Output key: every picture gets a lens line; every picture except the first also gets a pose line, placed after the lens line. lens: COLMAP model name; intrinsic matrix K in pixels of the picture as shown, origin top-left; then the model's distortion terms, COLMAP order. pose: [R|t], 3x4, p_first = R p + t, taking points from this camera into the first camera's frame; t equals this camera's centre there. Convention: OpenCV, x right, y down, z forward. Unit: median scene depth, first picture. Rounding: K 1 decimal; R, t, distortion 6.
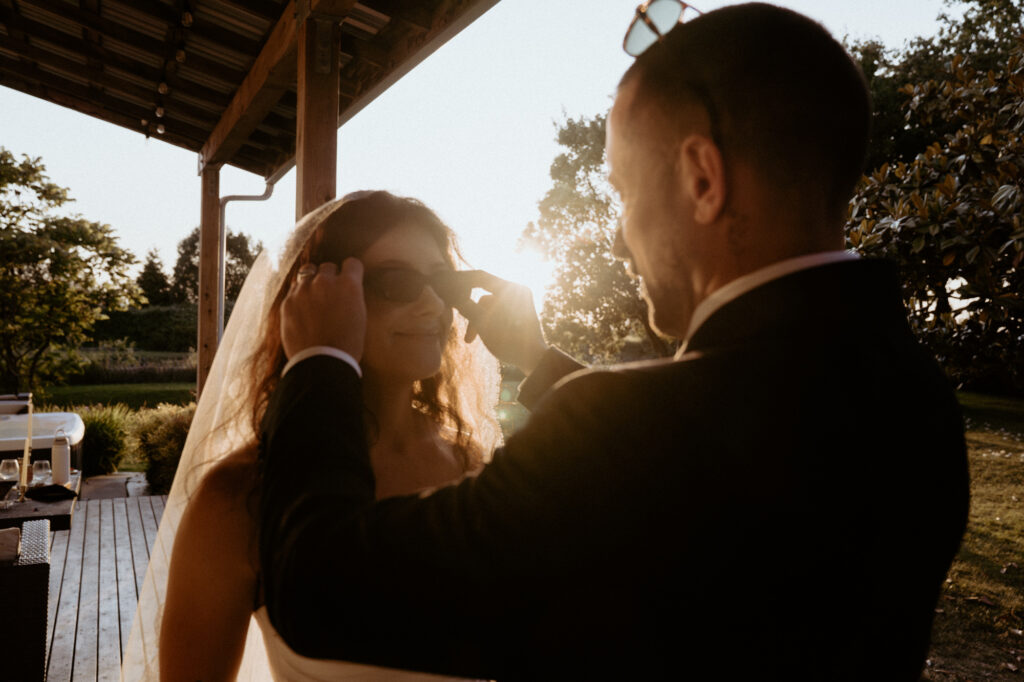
lens RADIAL K [[817.0, 0, 541.2], [0, 817.0, 341.7], [0, 0, 1]] dist [-0.137672, 0.180012]
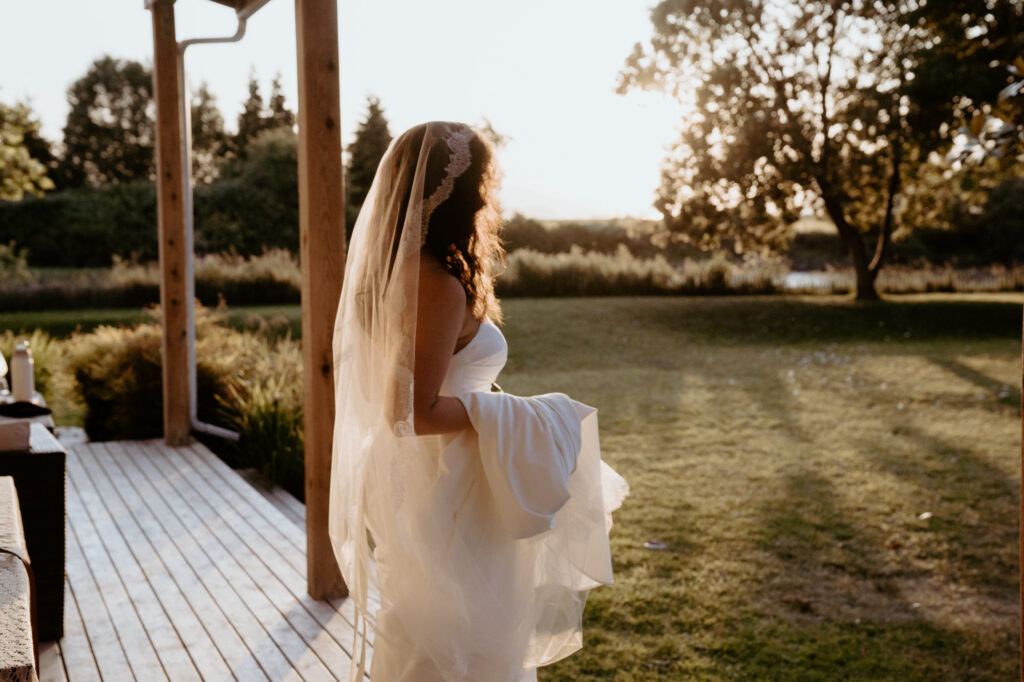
lens RADIAL K [[1347.6, 0, 528.6], [0, 1347.6, 335.9], [0, 0, 1]] dist [0.101823, 0.527096]
pose [[0.993808, -0.018897, -0.109495, 0.013759], [0.026631, 0.997219, 0.069605, 0.003102], [0.107876, -0.072090, 0.991547, -0.059620]]
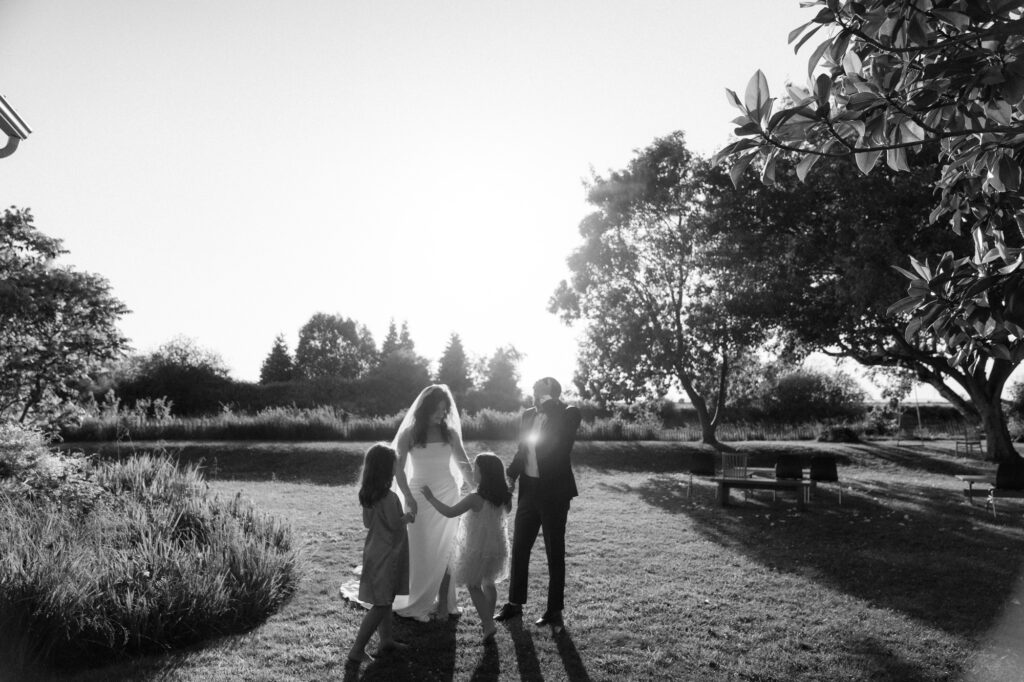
lens RADIAL K [[725.8, 0, 524.3], [0, 725.8, 333.1], [0, 0, 1]] dist [-0.113446, 0.073327]
pose [[0.991621, -0.024811, -0.126774, 0.051279], [0.010937, 0.993983, -0.108985, 0.014626], [0.128715, 0.106686, 0.985926, 0.117932]]
